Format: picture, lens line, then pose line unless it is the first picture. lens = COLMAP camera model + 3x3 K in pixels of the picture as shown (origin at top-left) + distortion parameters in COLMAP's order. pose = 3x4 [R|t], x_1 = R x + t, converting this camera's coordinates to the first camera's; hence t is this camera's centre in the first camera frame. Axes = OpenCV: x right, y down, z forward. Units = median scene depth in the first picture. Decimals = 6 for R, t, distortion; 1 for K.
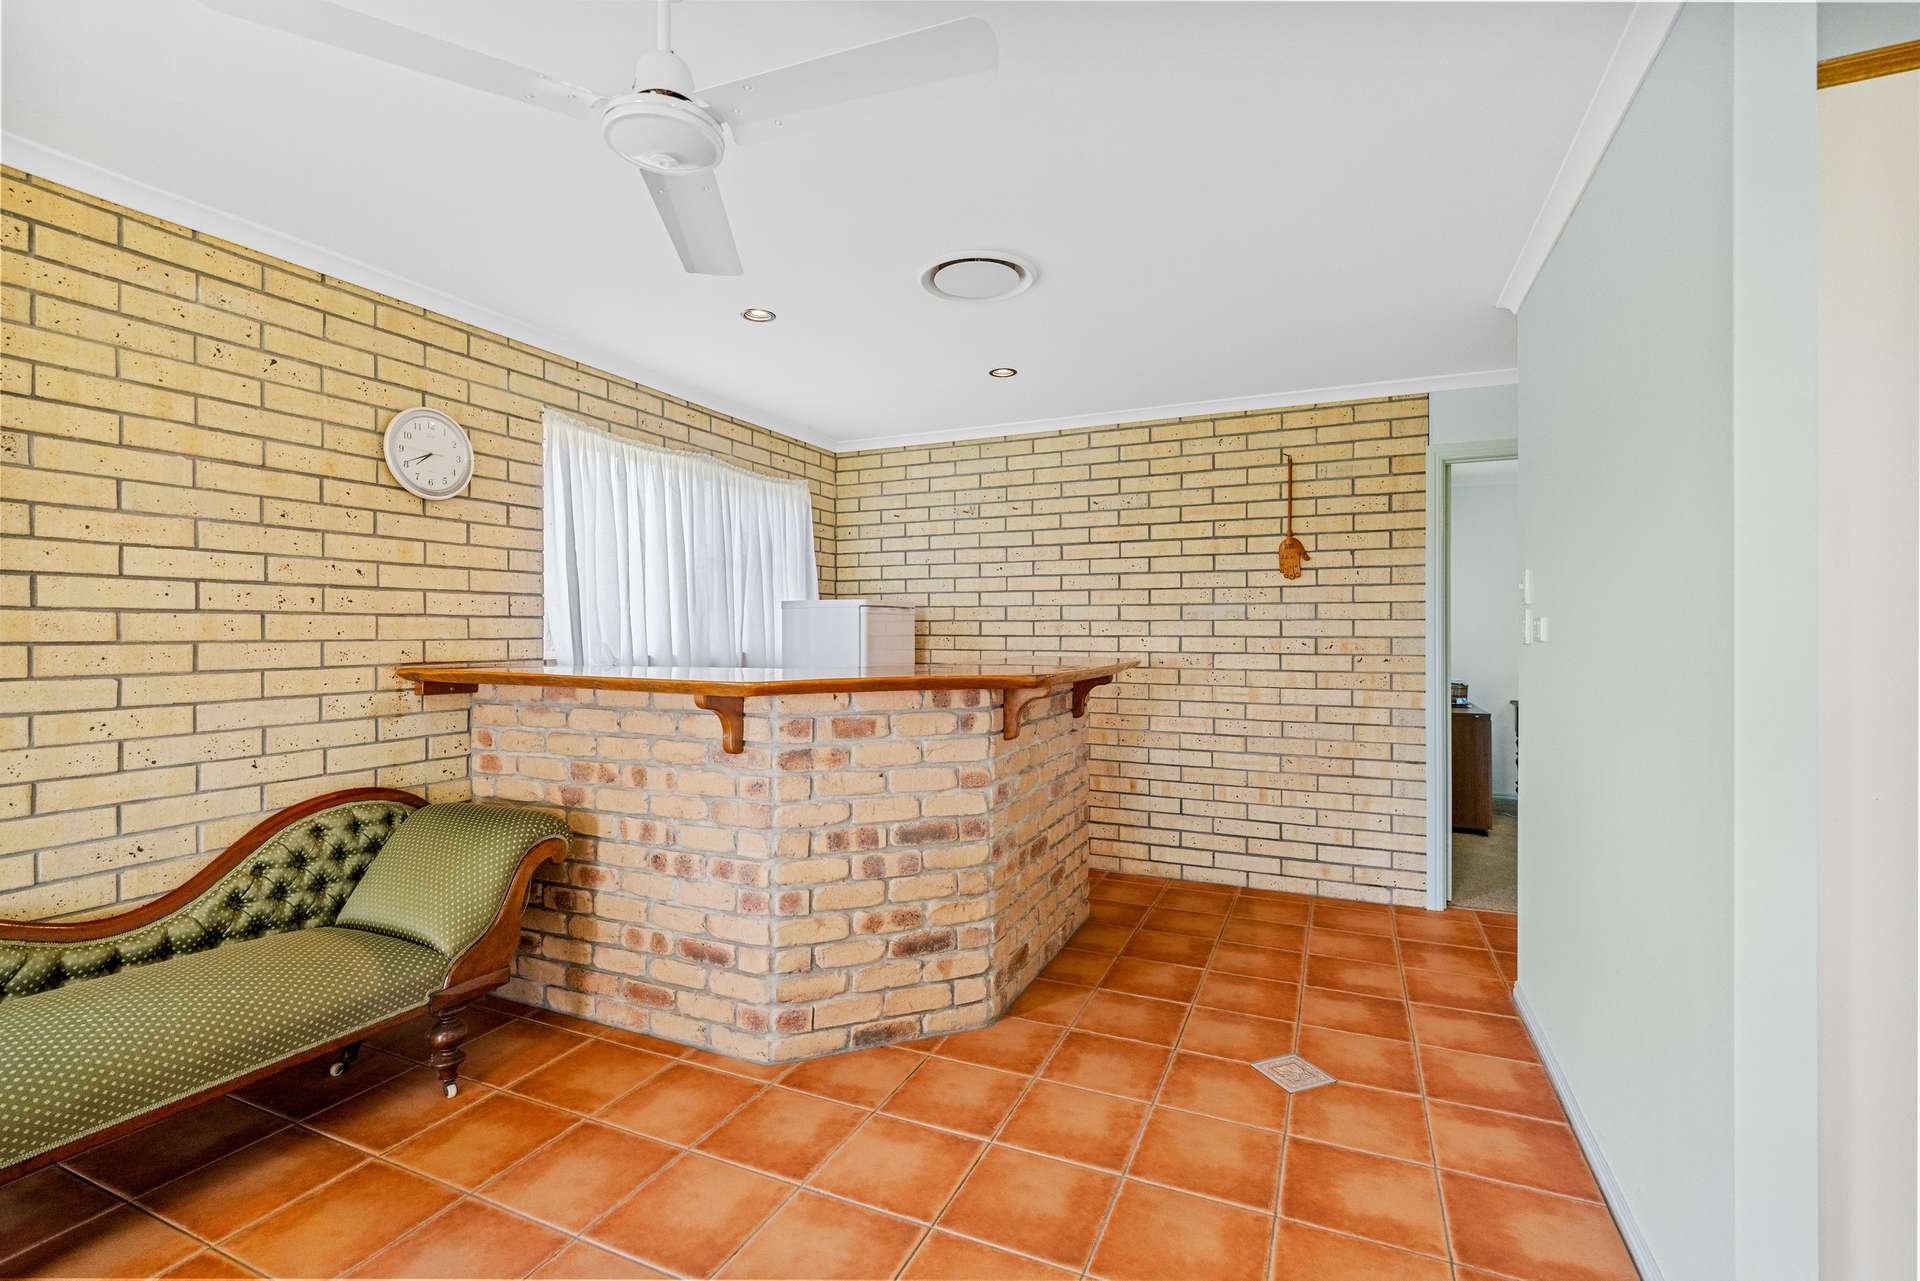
lens RADIAL K [[851.3, 0, 956.5], [0, 851.3, 637.1], [0, 0, 1]] dist [0.002193, 0.000061]
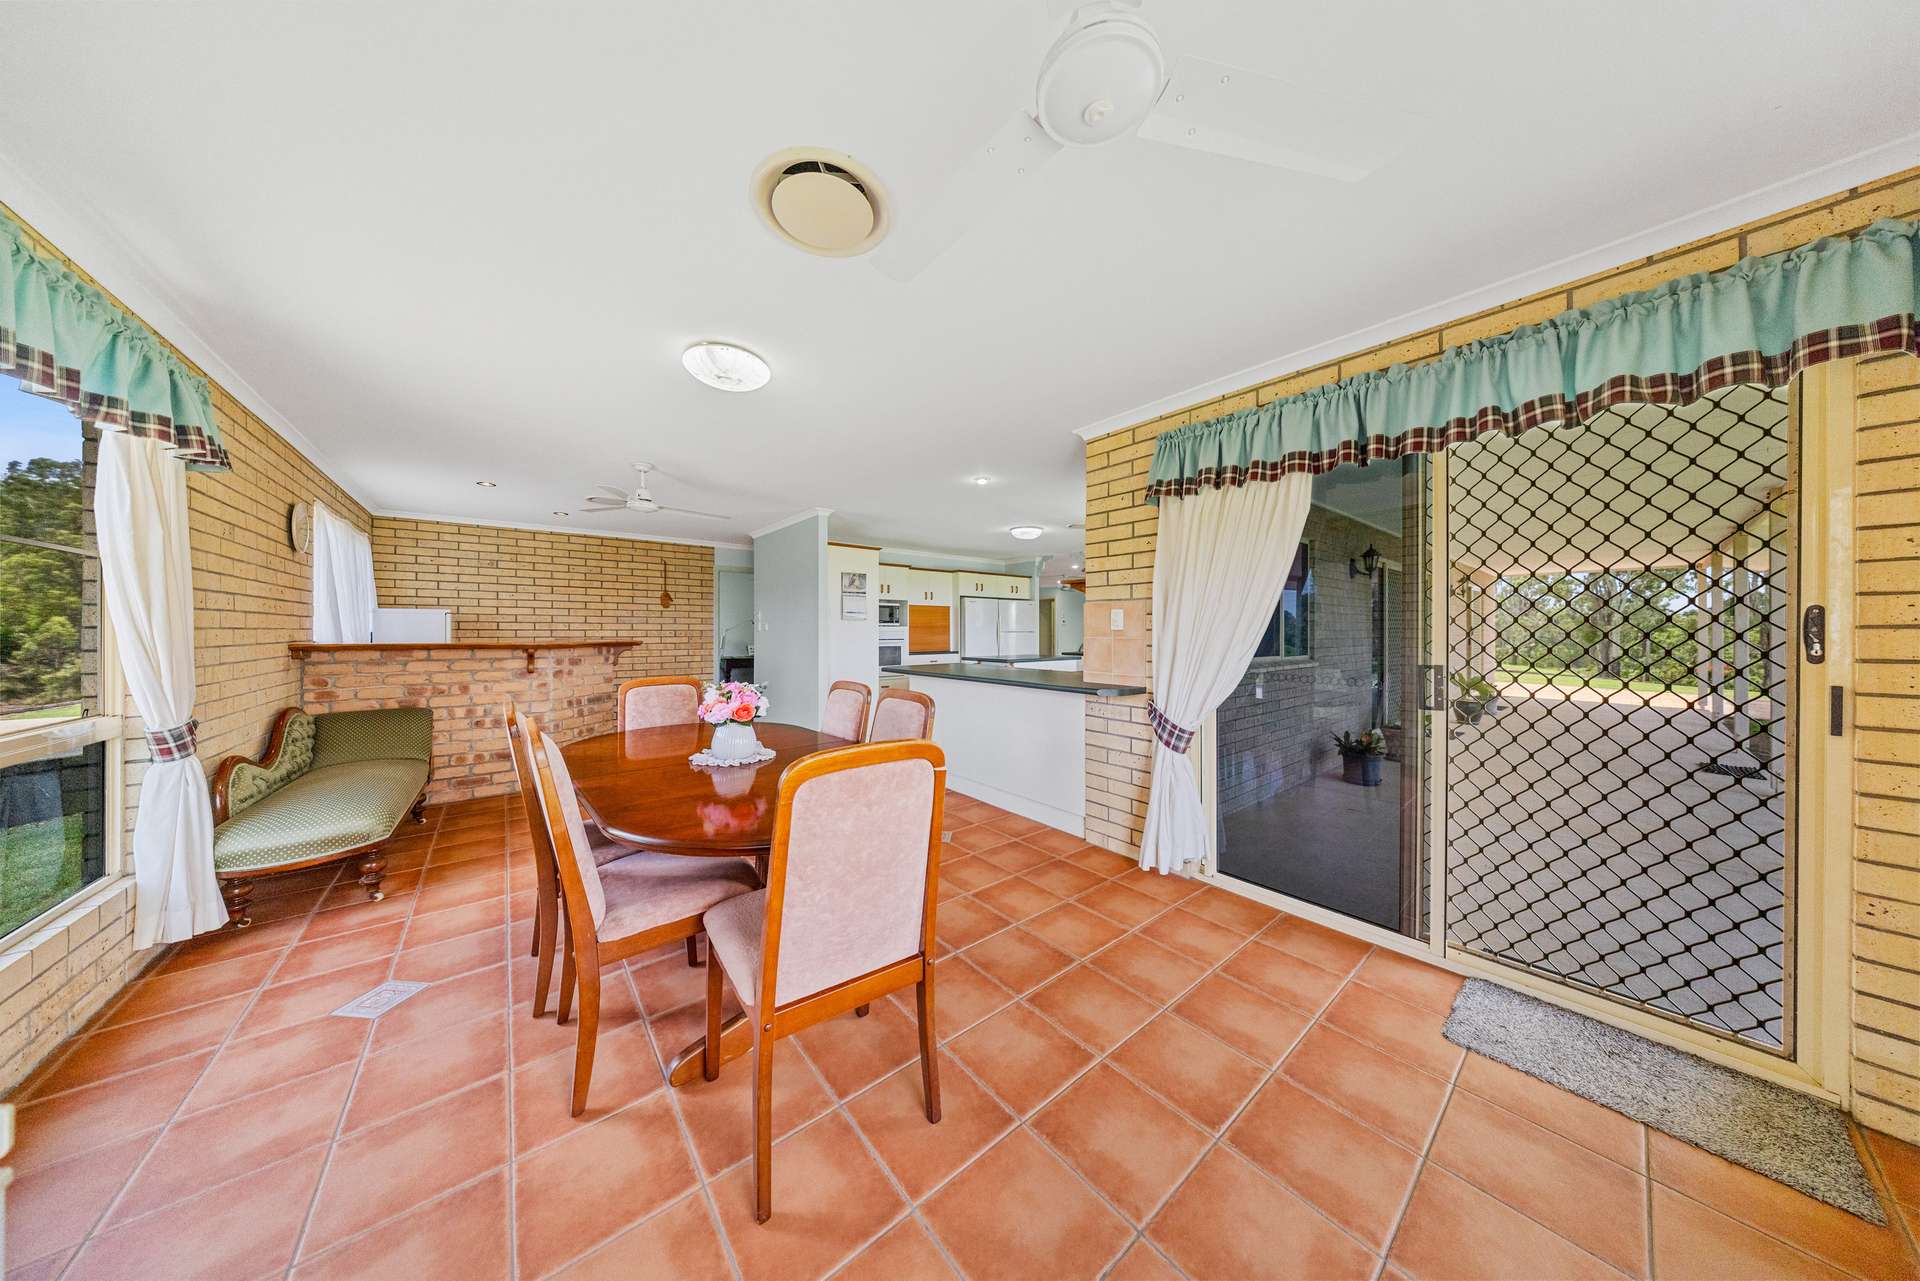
lens RADIAL K [[554.5, 0, 951.9], [0, 554.5, 631.3], [0, 0, 1]] dist [-0.004862, 0.000086]
pose [[0.454848, 0.001178, 0.890568, -0.986482], [0.004141, 0.999986, -0.003438, 0.017338], [-0.890560, 0.005252, 0.454836, -0.761060]]
